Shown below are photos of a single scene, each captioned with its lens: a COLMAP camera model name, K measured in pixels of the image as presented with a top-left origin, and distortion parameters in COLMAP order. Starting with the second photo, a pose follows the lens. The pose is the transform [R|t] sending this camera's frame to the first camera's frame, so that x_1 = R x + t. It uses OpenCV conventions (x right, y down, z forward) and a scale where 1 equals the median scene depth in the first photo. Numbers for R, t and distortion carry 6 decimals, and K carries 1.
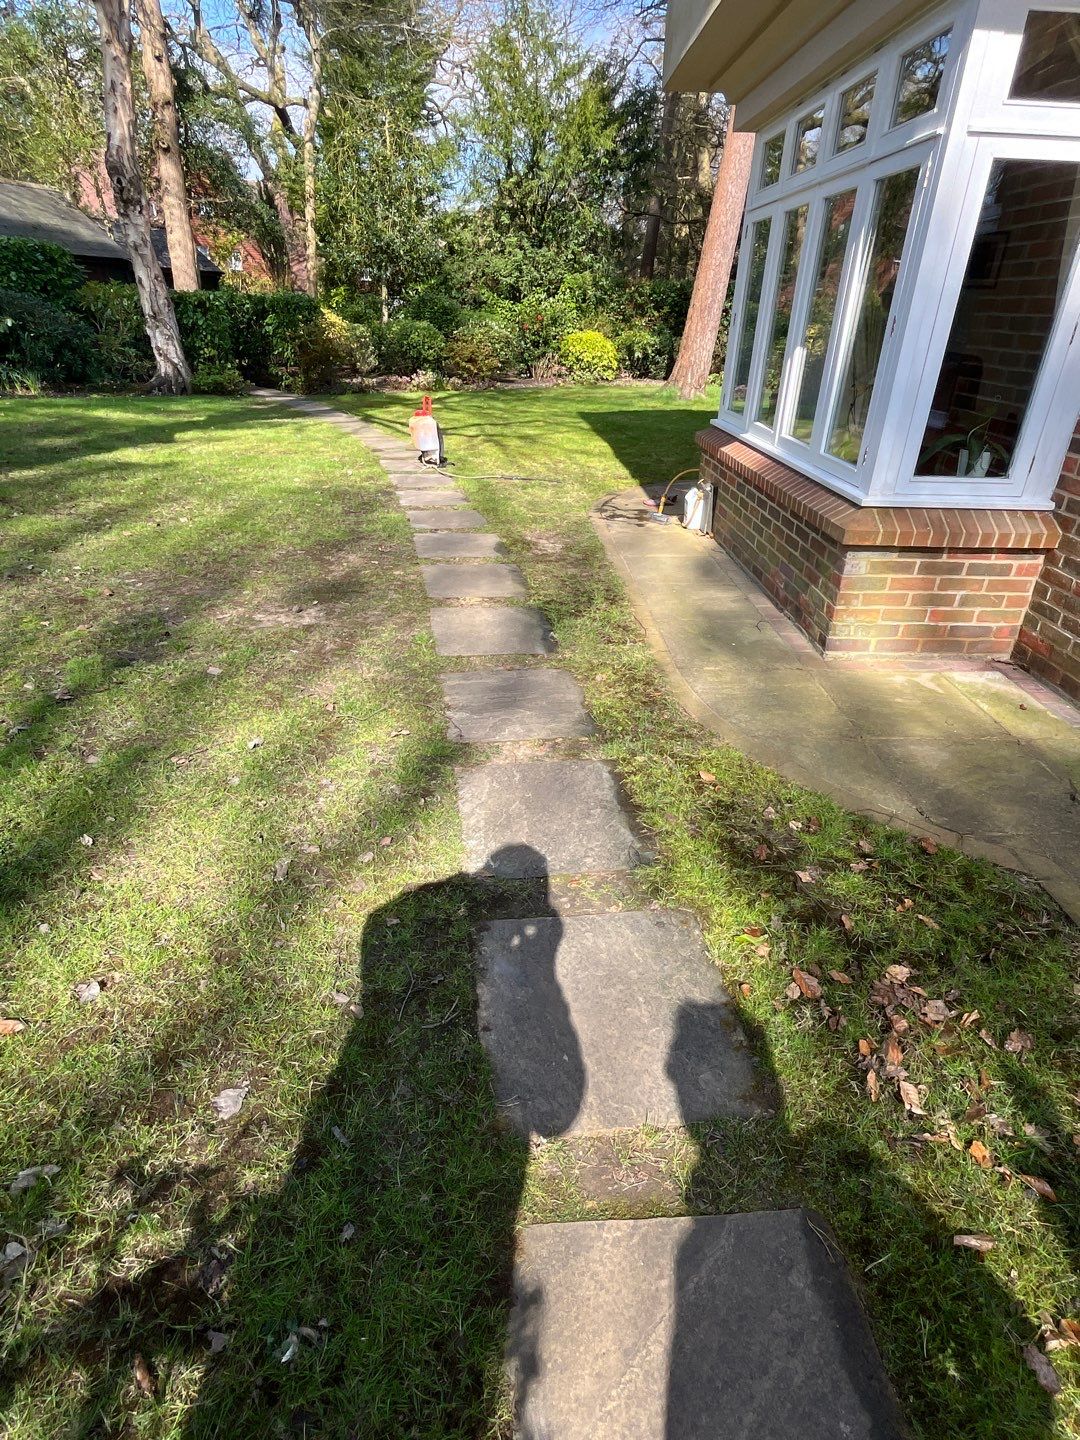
lens RADIAL K [[758.7, 0, 539.7], [0, 758.7, 718.1], [0, 0, 1]] dist [-0.002990, 0.000567]
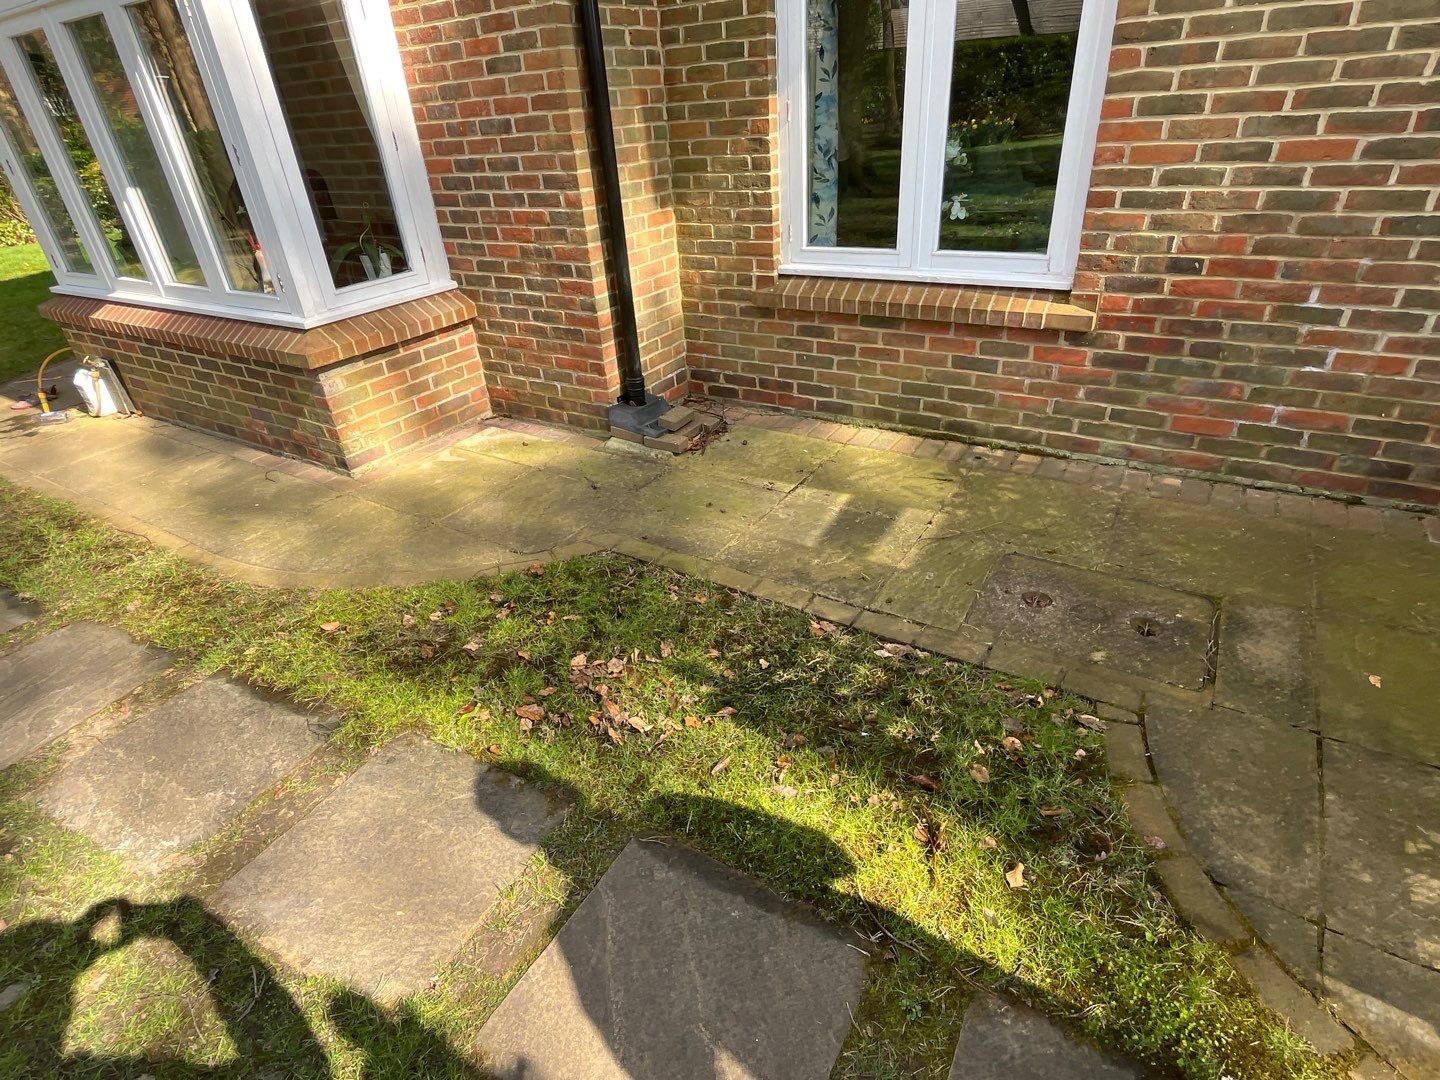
lens RADIAL K [[758.7, 0, 716.4], [0, 758.7, 541.5], [0, 0, 1]] dist [-0.002990, 0.000567]
pose [[0.566496, -0.468630, 0.677841, -0.079585], [0.457964, 0.862874, 0.213816, 0.001094], [-0.685092, 0.189301, 0.703430, -0.037335]]
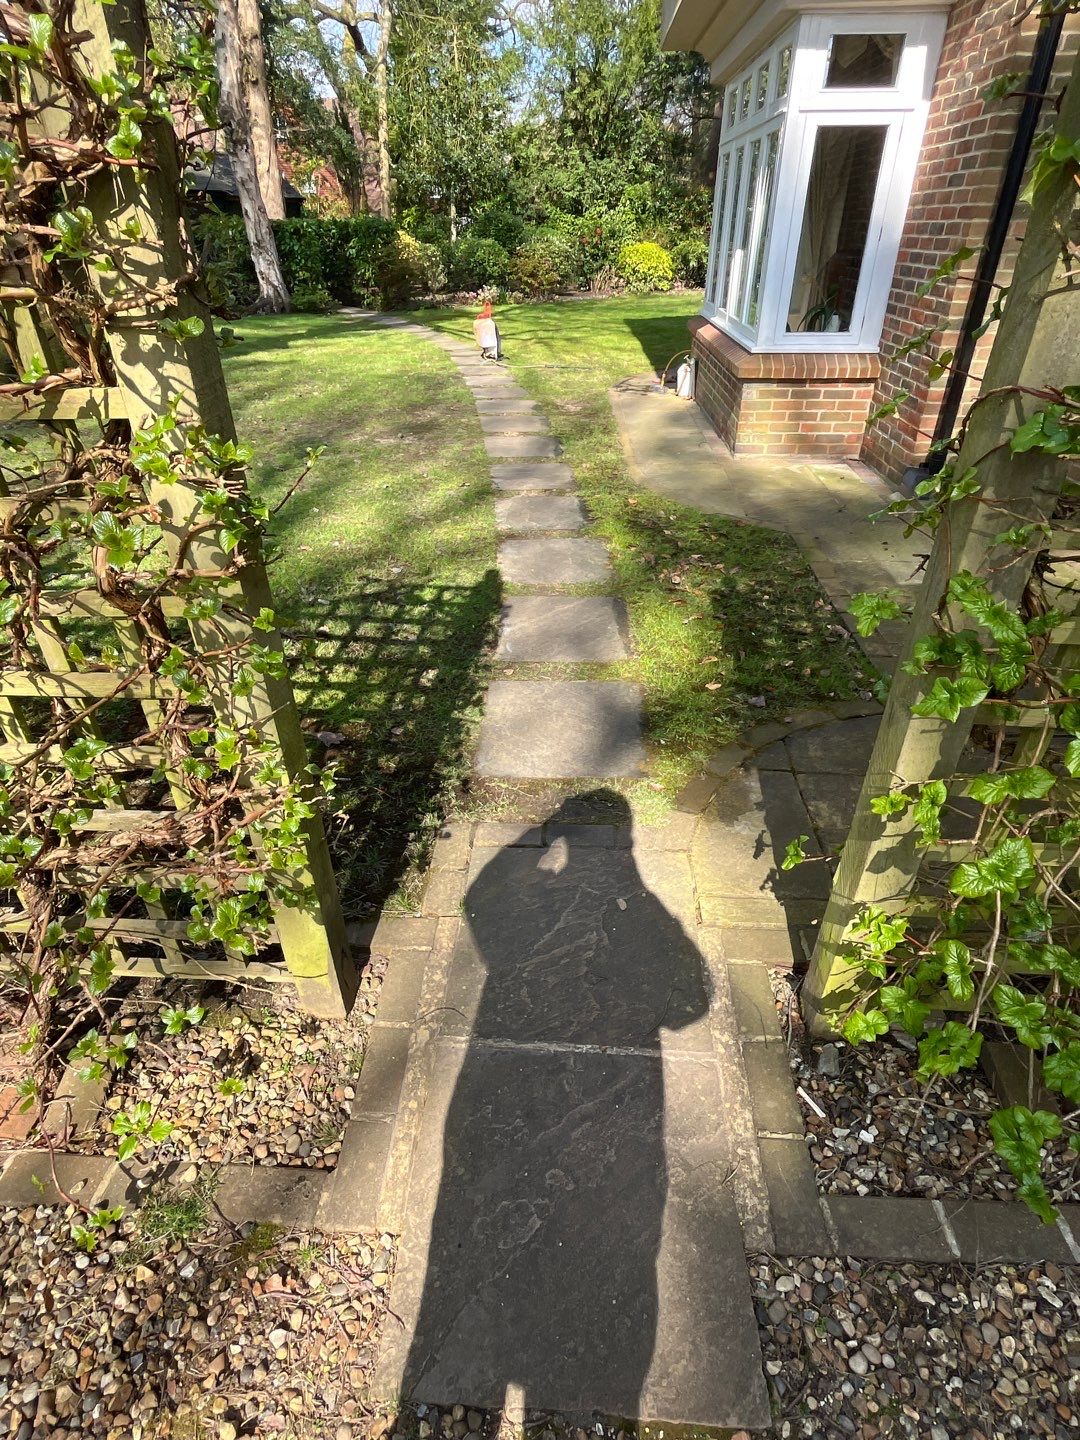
lens RADIAL K [[758.7, 0, 538.3], [0, 758.7, 714.4], [0, 0, 1]] dist [-0.002990, 0.000567]
pose [[0.995907, 0.016053, -0.088949, 0.120927], [-0.008690, 0.996549, 0.082548, 0.314225], [0.089967, -0.081438, 0.992610, -0.612359]]
